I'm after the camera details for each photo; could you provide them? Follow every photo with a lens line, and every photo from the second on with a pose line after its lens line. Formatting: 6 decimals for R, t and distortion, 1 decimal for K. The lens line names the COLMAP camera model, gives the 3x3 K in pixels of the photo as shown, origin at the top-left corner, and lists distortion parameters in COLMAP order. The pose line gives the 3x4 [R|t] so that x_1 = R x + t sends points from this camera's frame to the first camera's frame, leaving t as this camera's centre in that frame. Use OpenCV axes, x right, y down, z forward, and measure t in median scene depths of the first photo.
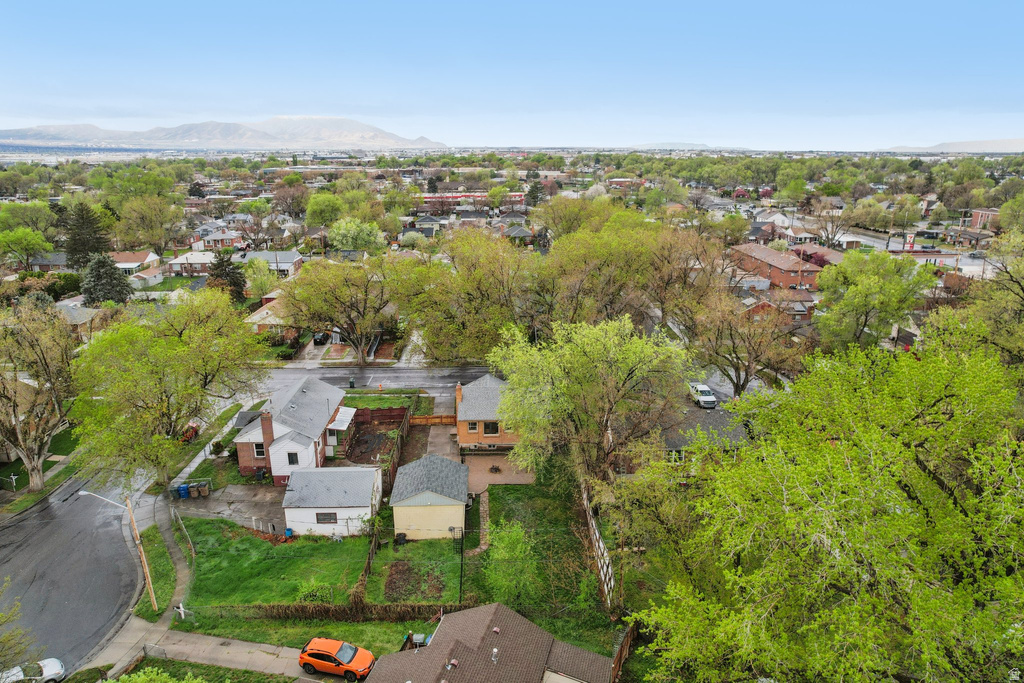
lens RADIAL K [[666.4, 0, 513.9], [0, 666.4, 312.6], [0, 0, 1]] dist [-0.033347, 0.000950]
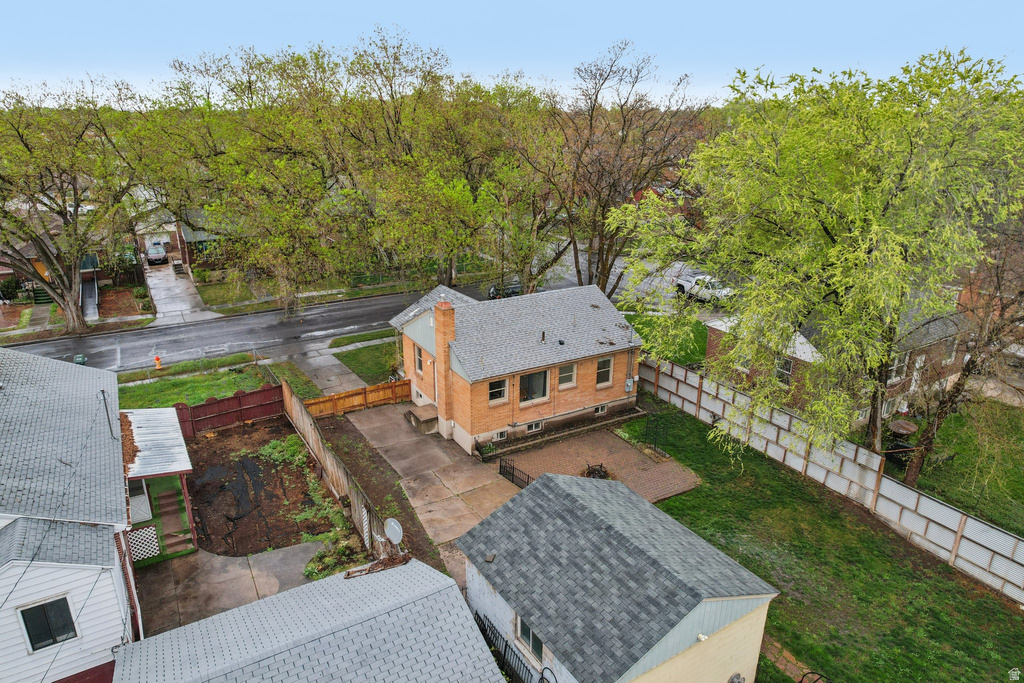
lens RADIAL K [[662.5, 0, 512.0], [0, 662.5, 341.5], [0, 0, 1]] dist [-0.050808, -0.001106]
pose [[0.871283, -0.154658, 0.465775, -0.245248], [0.110644, 0.986516, 0.120596, 0.089393], [-0.478146, -0.053538, 0.876647, 0.621052]]
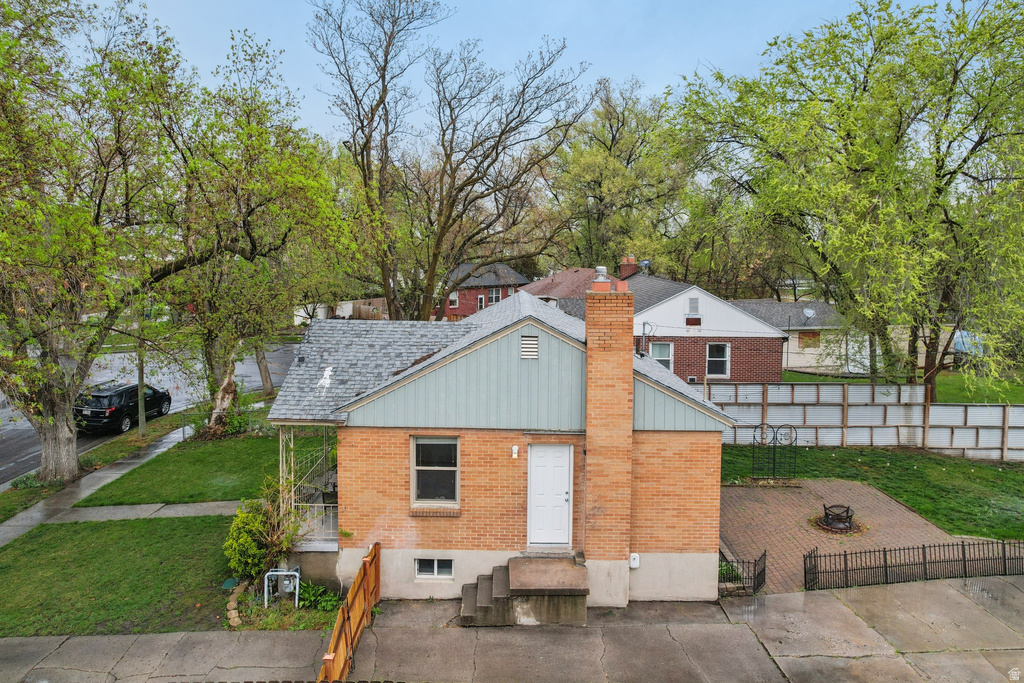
lens RADIAL K [[685.9, 0, 510.7], [0, 685.9, 263.9], [0, 0, 1]] dist [-0.036984, 0.002419]
pose [[0.018089, -0.019852, 0.999639, -0.282264], [0.230728, 0.972900, 0.015146, 0.095575], [-0.972850, 0.230371, 0.022179, 1.034751]]
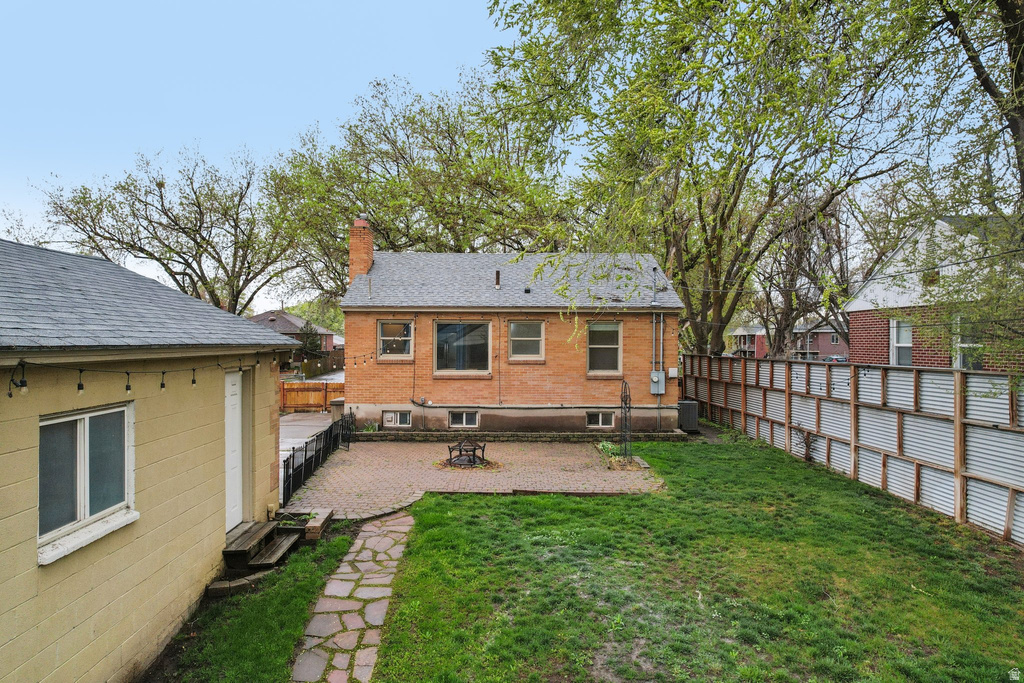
lens RADIAL K [[662.5, 0, 512.0], [0, 662.5, 341.5], [0, 0, 1]] dist [-0.050808, -0.001106]
pose [[0.999950, 0.003303, -0.009427, -0.010890], [-0.005523, 0.969186, -0.246270, 0.237707], [0.008323, 0.246309, 0.969156, 0.732754]]
